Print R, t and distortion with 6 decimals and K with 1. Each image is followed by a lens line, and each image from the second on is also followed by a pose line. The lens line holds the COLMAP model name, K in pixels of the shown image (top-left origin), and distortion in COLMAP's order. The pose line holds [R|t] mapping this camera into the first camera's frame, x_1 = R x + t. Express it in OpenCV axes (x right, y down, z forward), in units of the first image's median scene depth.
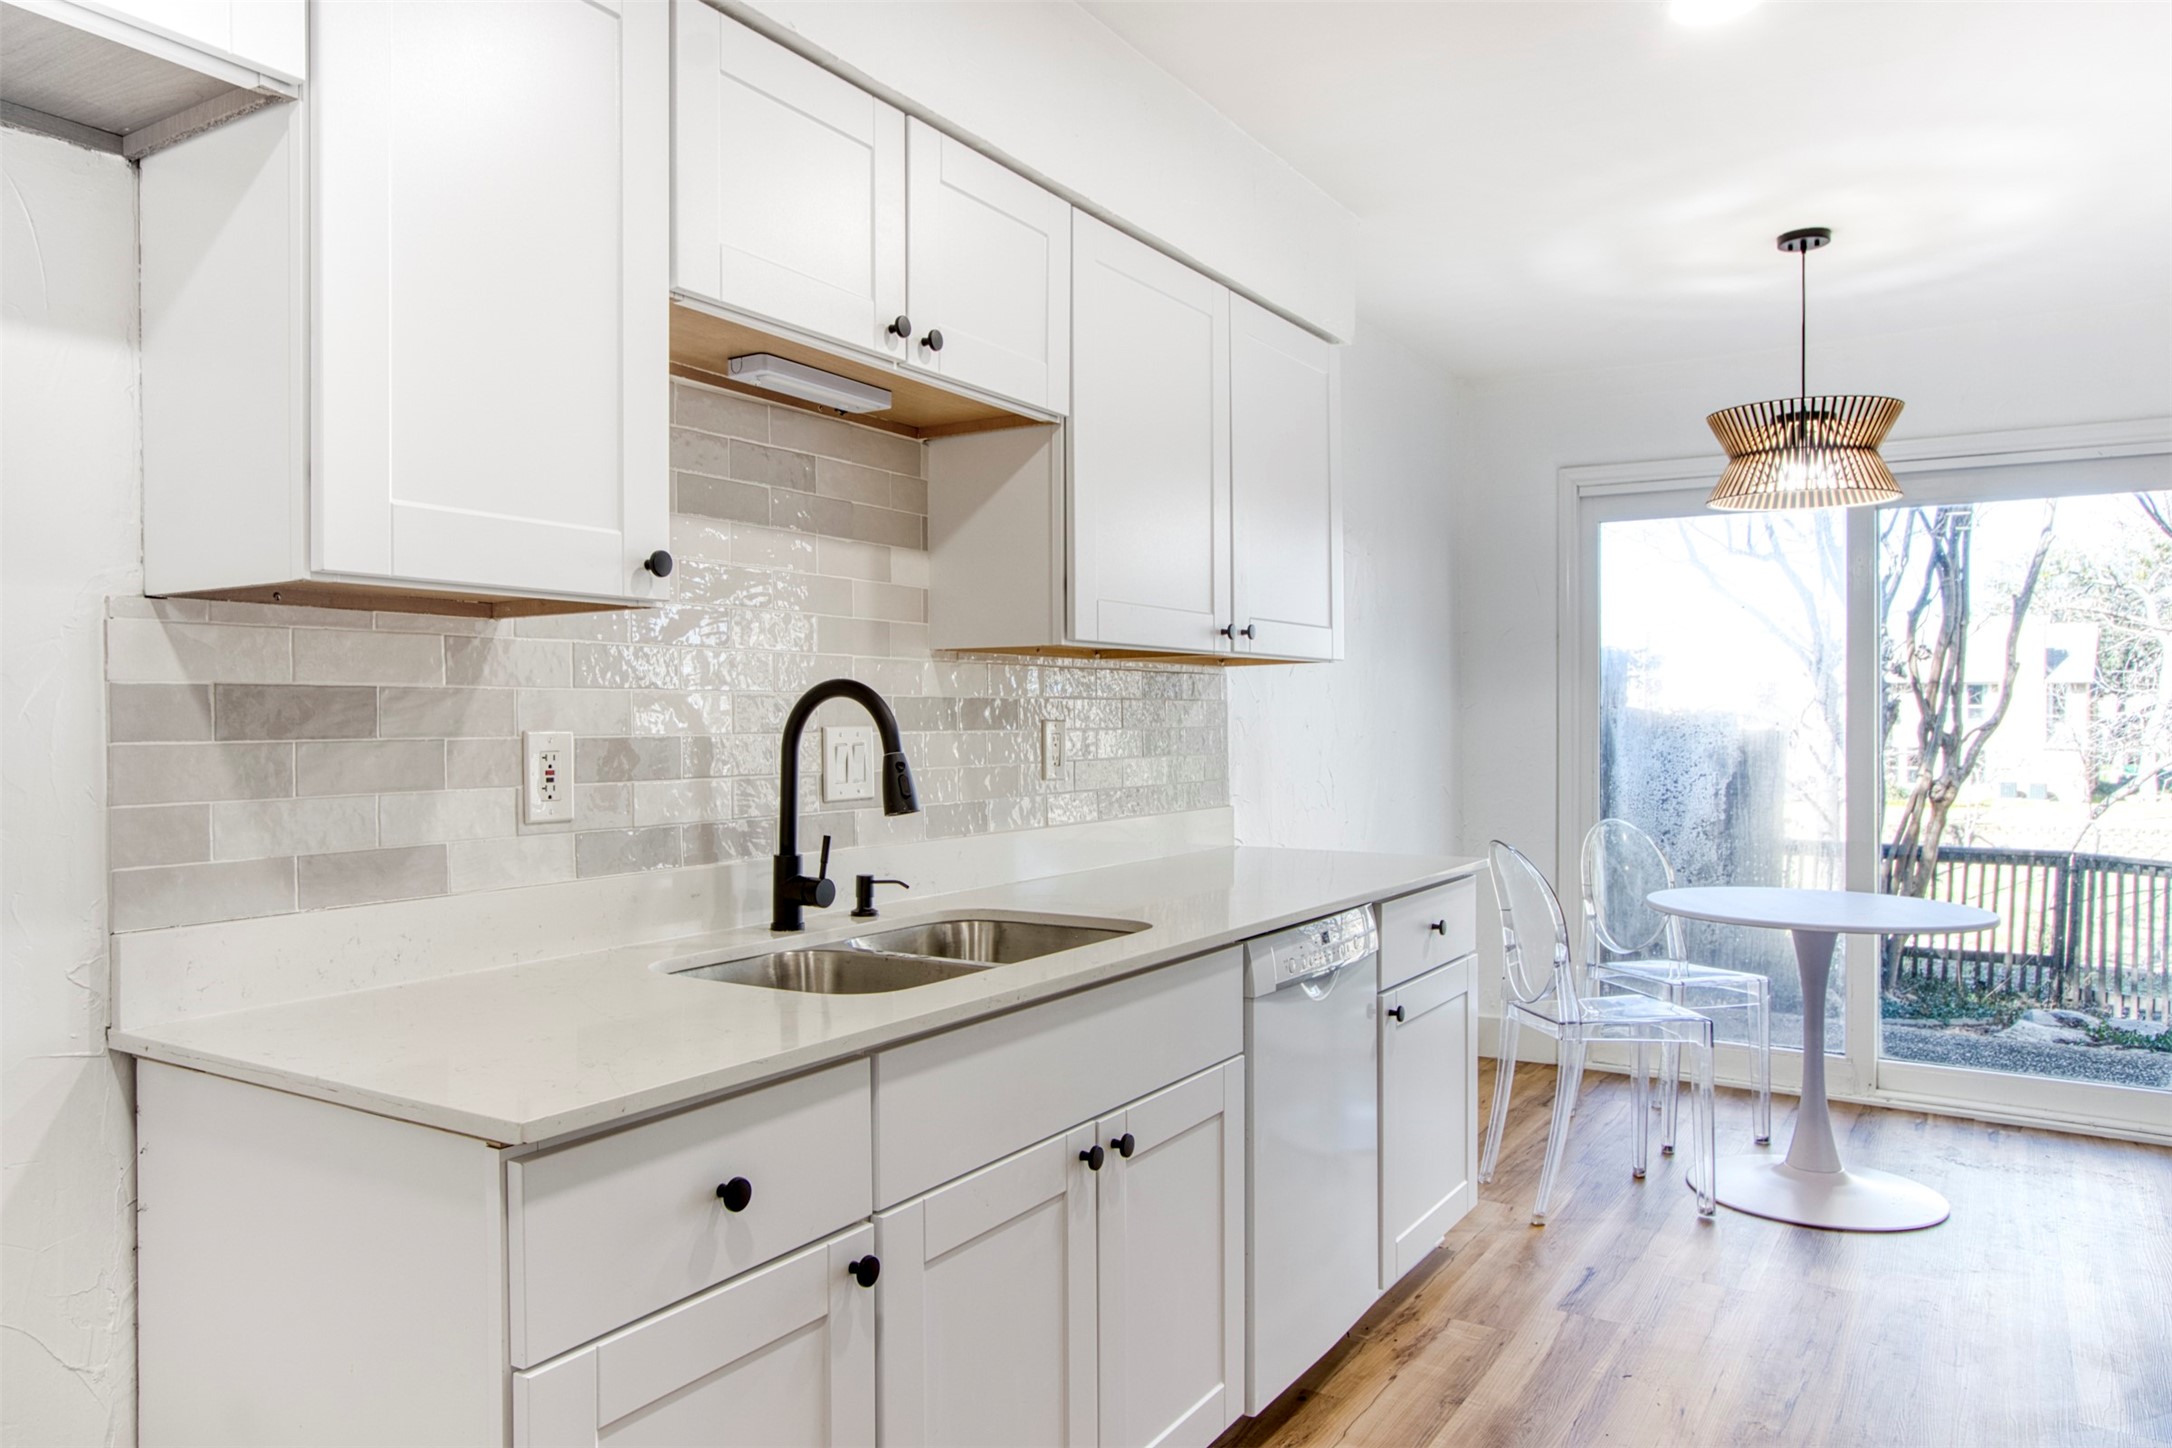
lens RADIAL K [[1505.5, 0, 1048.3], [0, 1505.5, 722.6], [0, 0, 1]] dist [-0.020552, 0.021690]
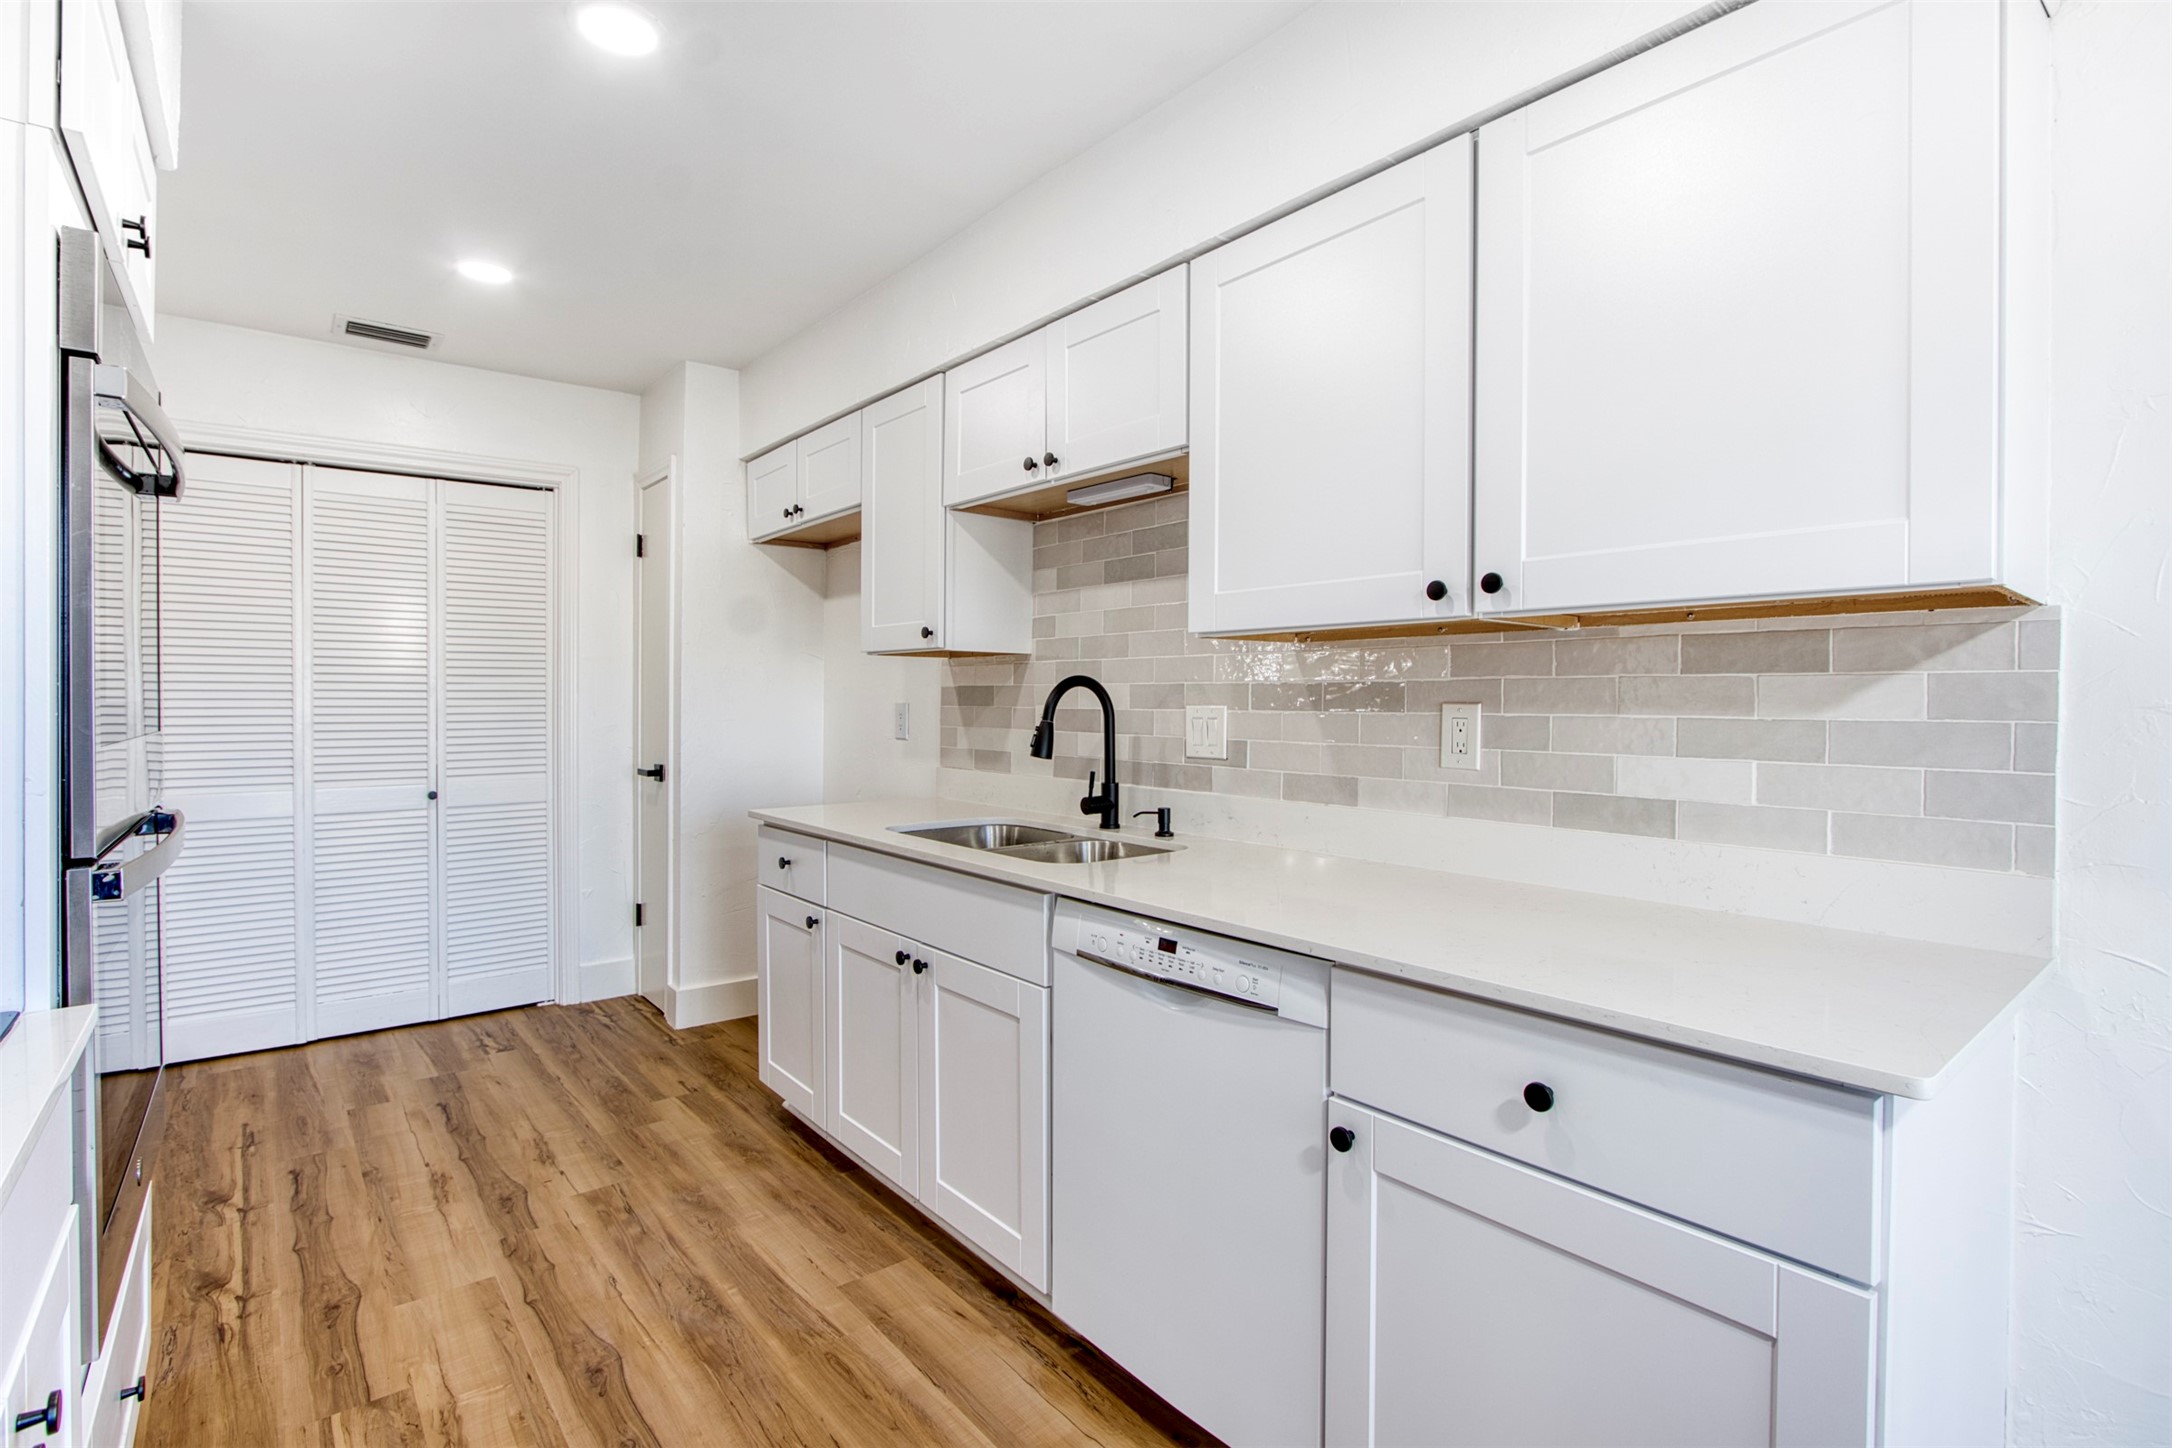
lens RADIAL K [[1017.2, 0, 1046.2], [0, 1017.2, 714.4], [0, 0, 1]] dist [-0.016173, 0.002349]
pose [[-0.331156, 0.018444, -0.943396, 0.828827], [-0.003795, 0.999775, 0.020878, -0.008805], [0.943568, 0.010494, -0.331012, 1.201702]]
